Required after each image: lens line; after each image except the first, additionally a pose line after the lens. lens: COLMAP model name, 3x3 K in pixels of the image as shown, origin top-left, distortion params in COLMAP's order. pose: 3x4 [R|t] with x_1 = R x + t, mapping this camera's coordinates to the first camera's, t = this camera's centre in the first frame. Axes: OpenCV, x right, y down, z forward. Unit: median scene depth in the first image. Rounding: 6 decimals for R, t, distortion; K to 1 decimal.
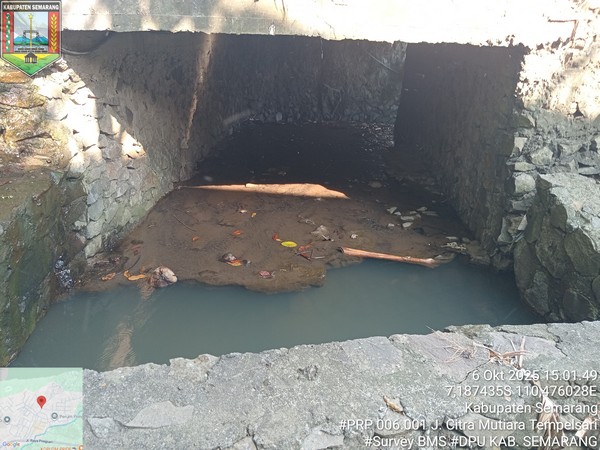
lens RADIAL K [[446.3, 0, 300.3], [0, 446.3, 228.9], [0, 0, 1]] dist [0.043723, -0.105021]
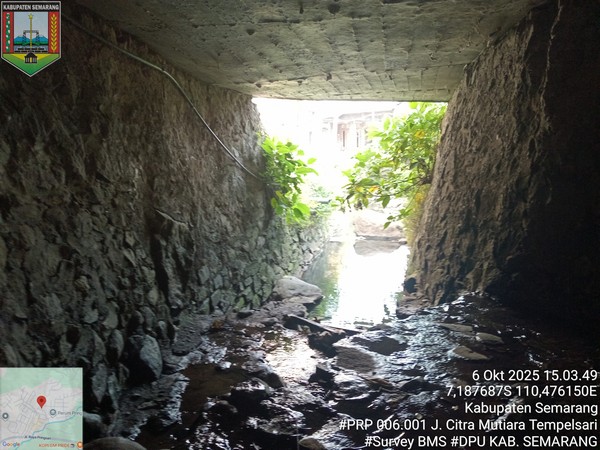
lens RADIAL K [[446.3, 0, 300.3], [0, 446.3, 228.9], [0, 0, 1]] dist [0.043723, -0.105021]
pose [[0.780652, -0.152119, 0.606170, -0.158653], [0.302483, 0.940717, -0.153477, -0.572840], [-0.546888, 0.303168, 0.780386, 1.717854]]
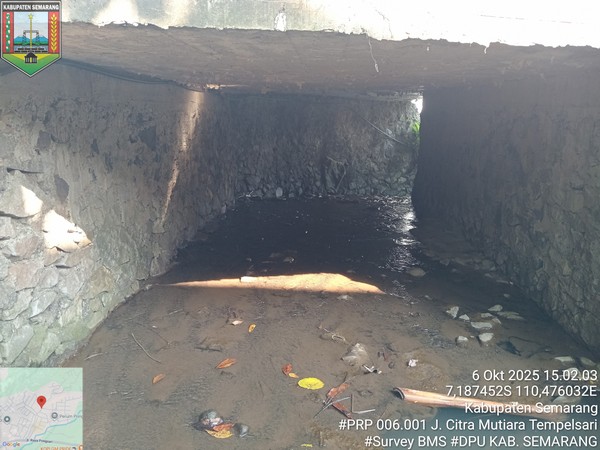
lens RADIAL K [[446.3, 0, 300.3], [0, 446.3, 228.9], [0, 0, 1]] dist [0.043723, -0.105021]
pose [[0.999432, -0.032954, 0.007070, -0.031216], [0.033677, 0.984859, -0.170052, -0.059077], [-0.001359, 0.170194, 0.985410, 0.304248]]
